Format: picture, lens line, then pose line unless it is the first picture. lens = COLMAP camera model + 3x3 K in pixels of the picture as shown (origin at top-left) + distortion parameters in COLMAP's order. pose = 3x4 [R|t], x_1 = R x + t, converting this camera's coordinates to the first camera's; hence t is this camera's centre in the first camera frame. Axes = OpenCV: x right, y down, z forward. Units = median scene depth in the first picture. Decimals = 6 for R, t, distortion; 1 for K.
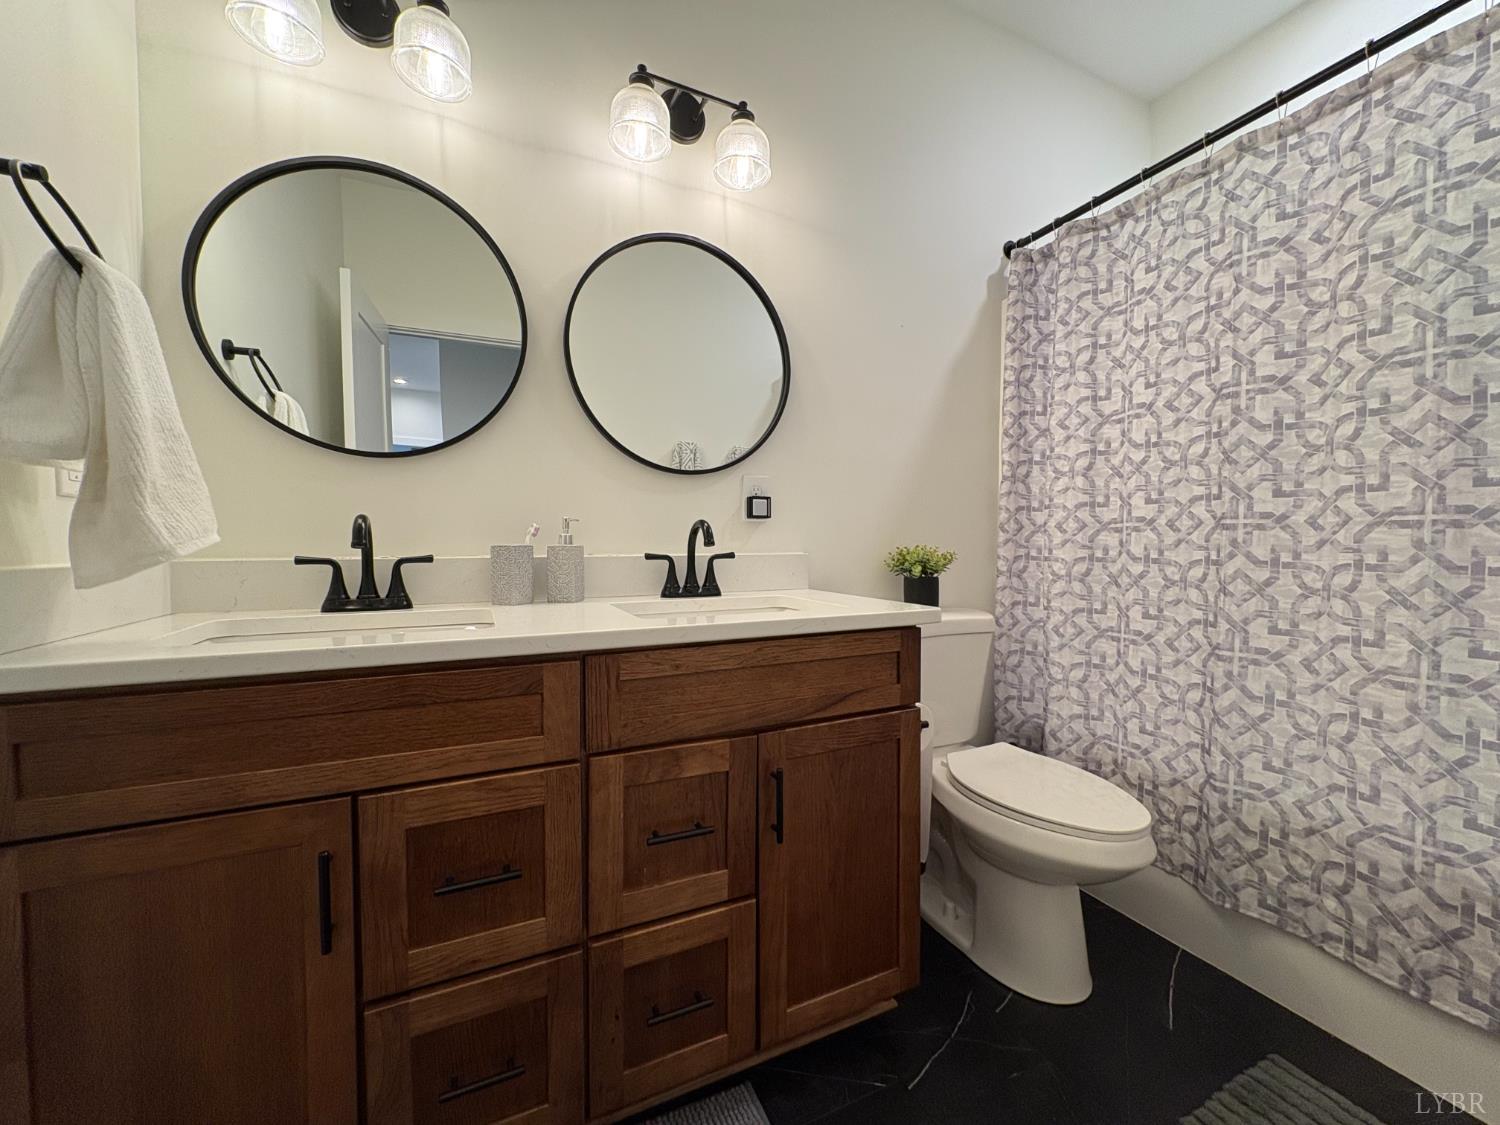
lens RADIAL K [[596.1, 0, 749.2], [0, 596.1, 562.3], [0, 0, 1]] dist [0.000021, 0.000157]
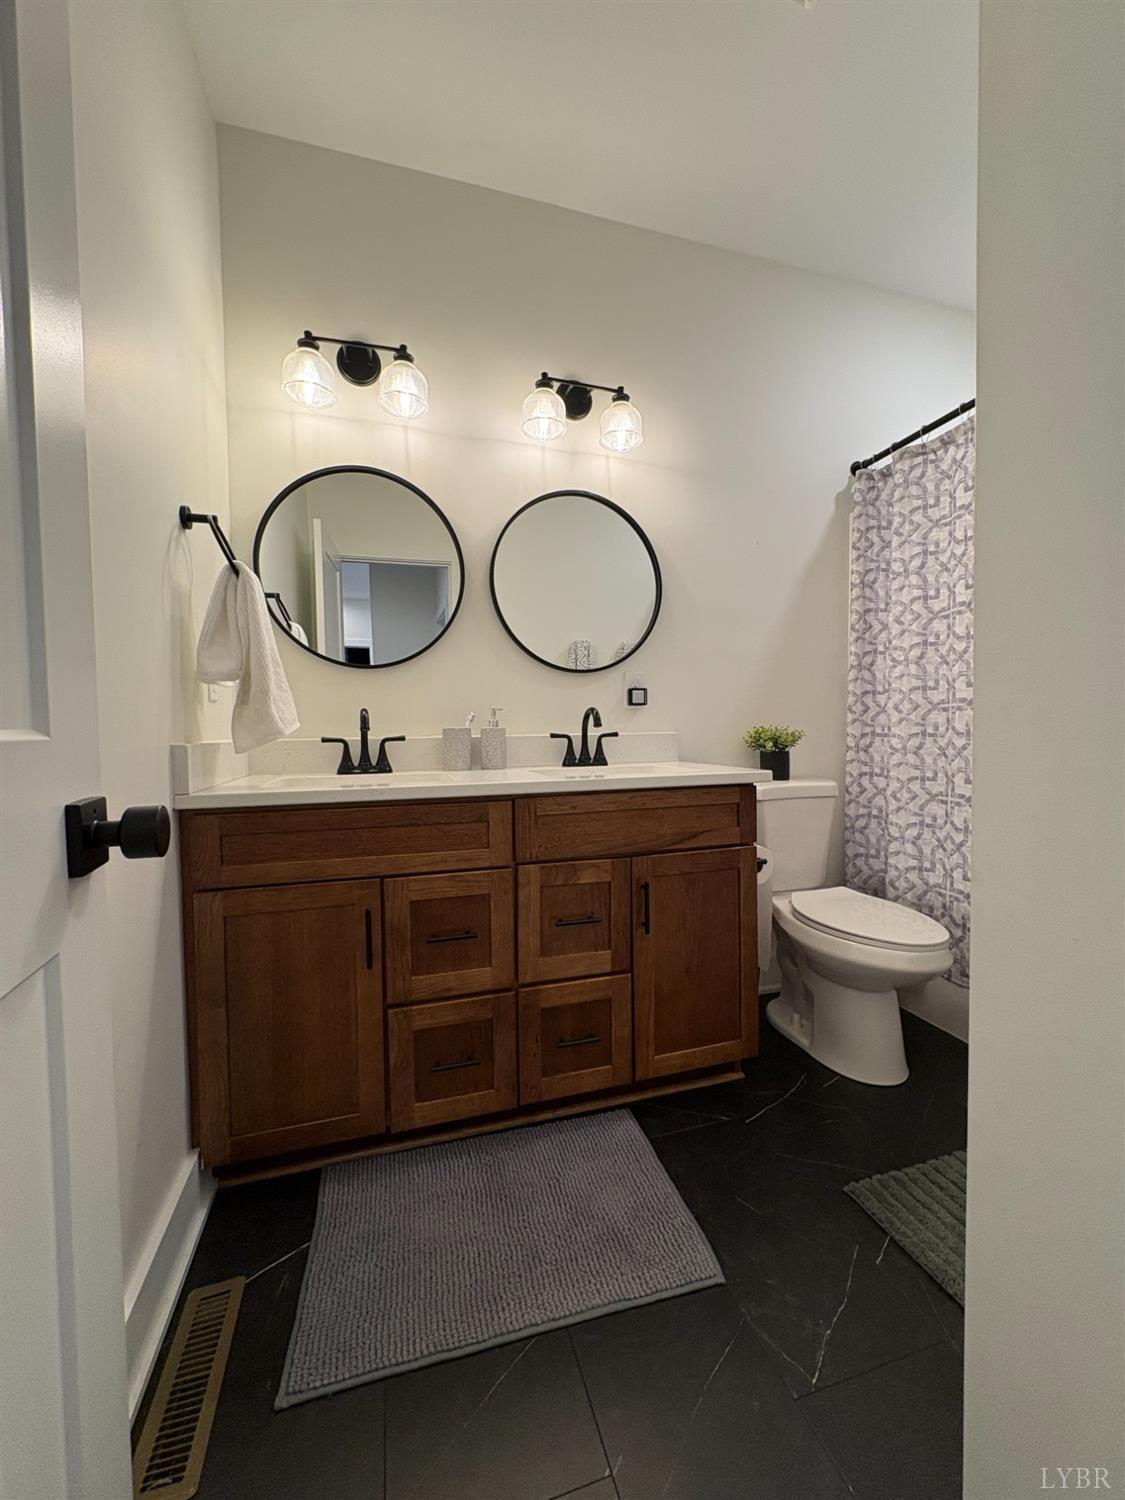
lens RADIAL K [[603.3, 0, 563.7], [0, 603.3, 756.5], [0, 0, 1]] dist [-0.007193, 0.000049]
pose [[0.990418, -0.008158, -0.137860, 0.037746], [0.009682, 0.999899, 0.010389, 0.020698], [0.137761, -0.011624, 0.990397, -0.301812]]
